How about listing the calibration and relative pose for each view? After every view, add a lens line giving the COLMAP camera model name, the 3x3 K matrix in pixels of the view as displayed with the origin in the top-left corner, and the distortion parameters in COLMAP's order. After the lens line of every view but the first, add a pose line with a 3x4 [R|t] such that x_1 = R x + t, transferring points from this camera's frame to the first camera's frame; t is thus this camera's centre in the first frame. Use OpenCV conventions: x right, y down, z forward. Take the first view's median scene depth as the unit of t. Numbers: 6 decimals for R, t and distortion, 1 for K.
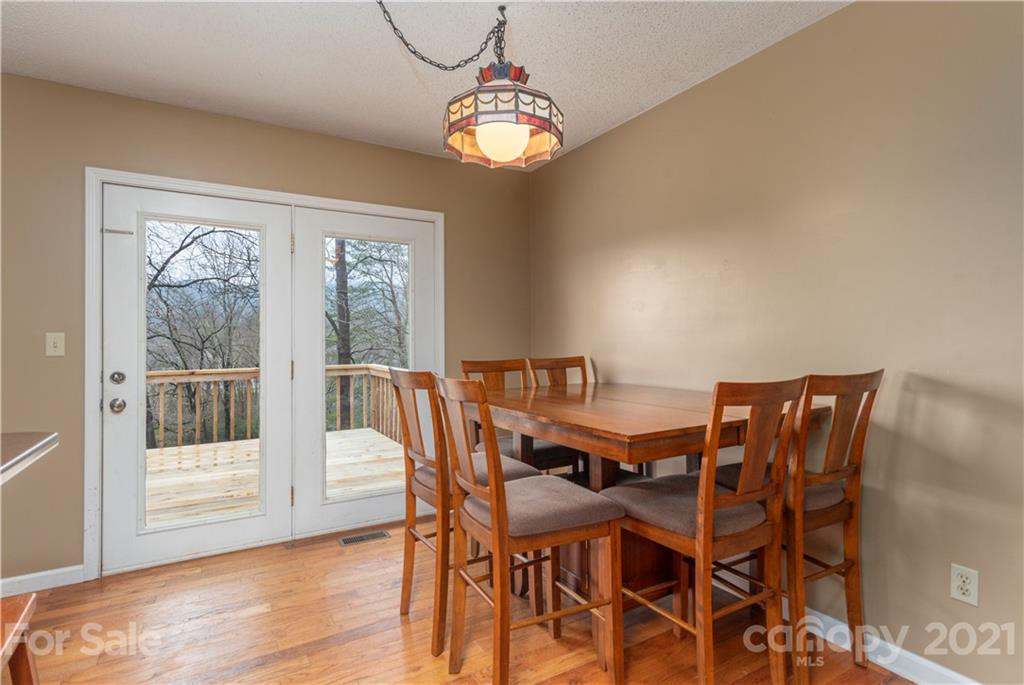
lens RADIAL K [[507.3, 0, 512.0], [0, 507.3, 342.5], [0, 0, 1]] dist [0.010053, -0.000134]
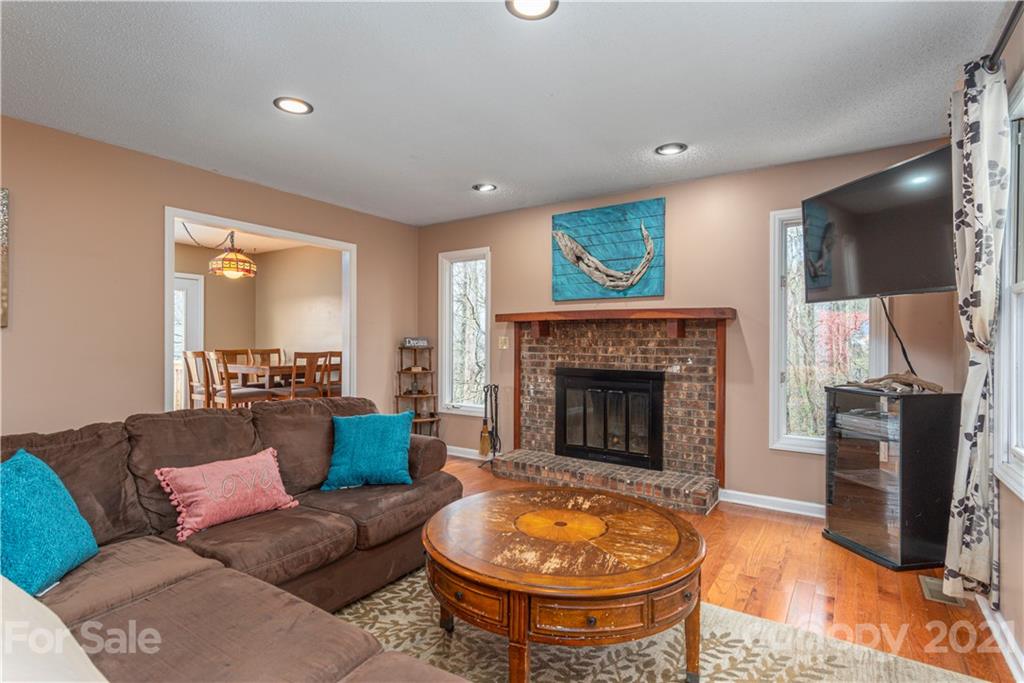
lens RADIAL K [[507.3, 0, 512.0], [0, 507.3, 341.5], [0, 0, 1]] dist [0.010053, -0.000134]
pose [[0.901199, 0.008037, 0.433332, 0.134381], [-0.006508, 0.999966, -0.005012, 0.003370], [-0.433358, 0.001696, 0.901220, -1.922101]]
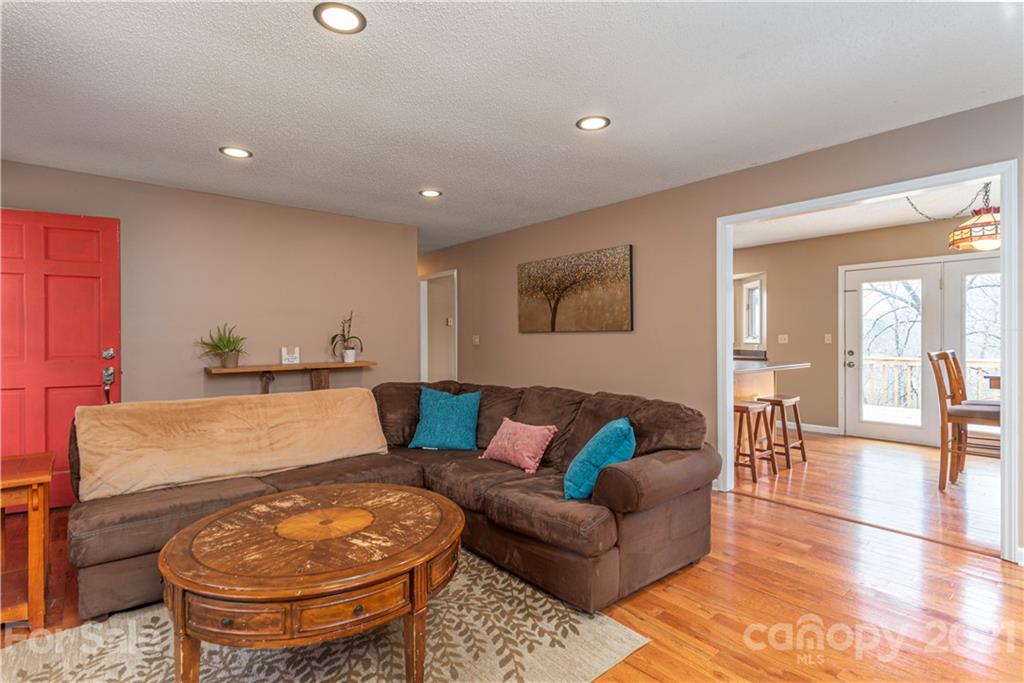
lens RADIAL K [[507.3, 0, 512.0], [0, 507.3, 341.5], [0, 0, 1]] dist [0.010053, -0.000134]
pose [[0.161185, 0.008715, -0.986886, 1.439745], [-0.001692, 0.999962, 0.008554, -0.002806], [0.986923, 0.000291, 0.161194, -1.034452]]
